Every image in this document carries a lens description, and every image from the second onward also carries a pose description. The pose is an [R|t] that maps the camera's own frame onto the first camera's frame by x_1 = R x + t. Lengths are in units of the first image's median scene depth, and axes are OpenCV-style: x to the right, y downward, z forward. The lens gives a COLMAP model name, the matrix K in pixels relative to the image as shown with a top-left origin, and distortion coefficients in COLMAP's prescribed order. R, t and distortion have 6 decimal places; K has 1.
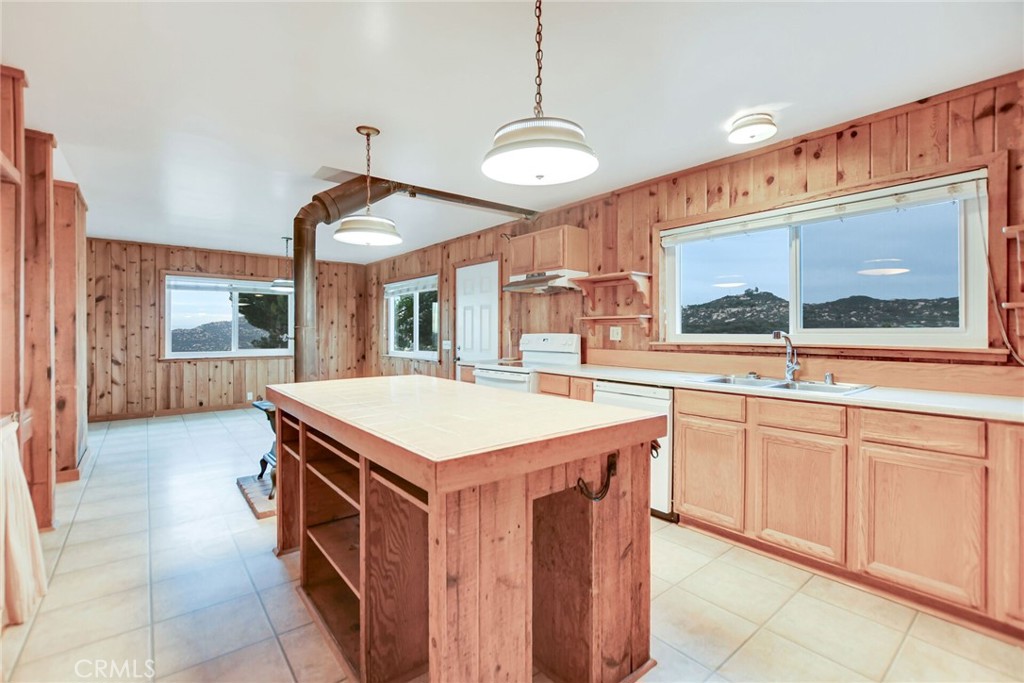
lens RADIAL K [[457.7, 0, 490.4], [0, 457.7, 335.8], [0, 0, 1]] dist [-0.012963, 0.001523]
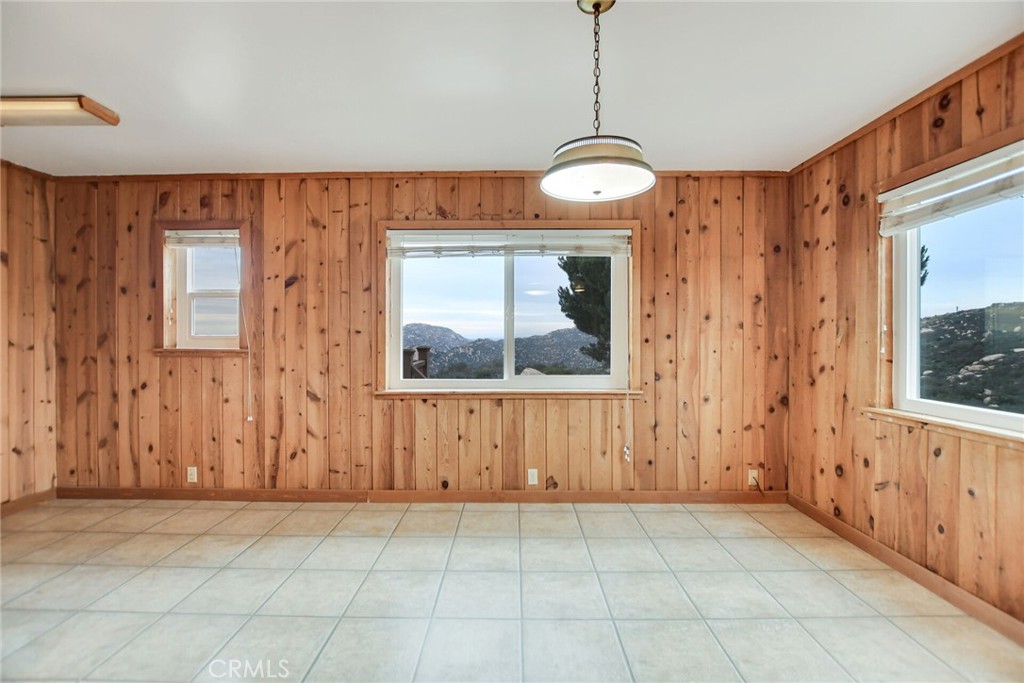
lens RADIAL K [[457.7, 0, 528.0], [0, 457.7, 339.8], [0, 0, 1]] dist [-0.012963, 0.001523]
pose [[0.805251, -0.000685, -0.592933, -0.270785], [-0.001013, 0.999996, -0.002531, -0.007872], [0.592933, 0.002638, 0.805248, 0.662629]]
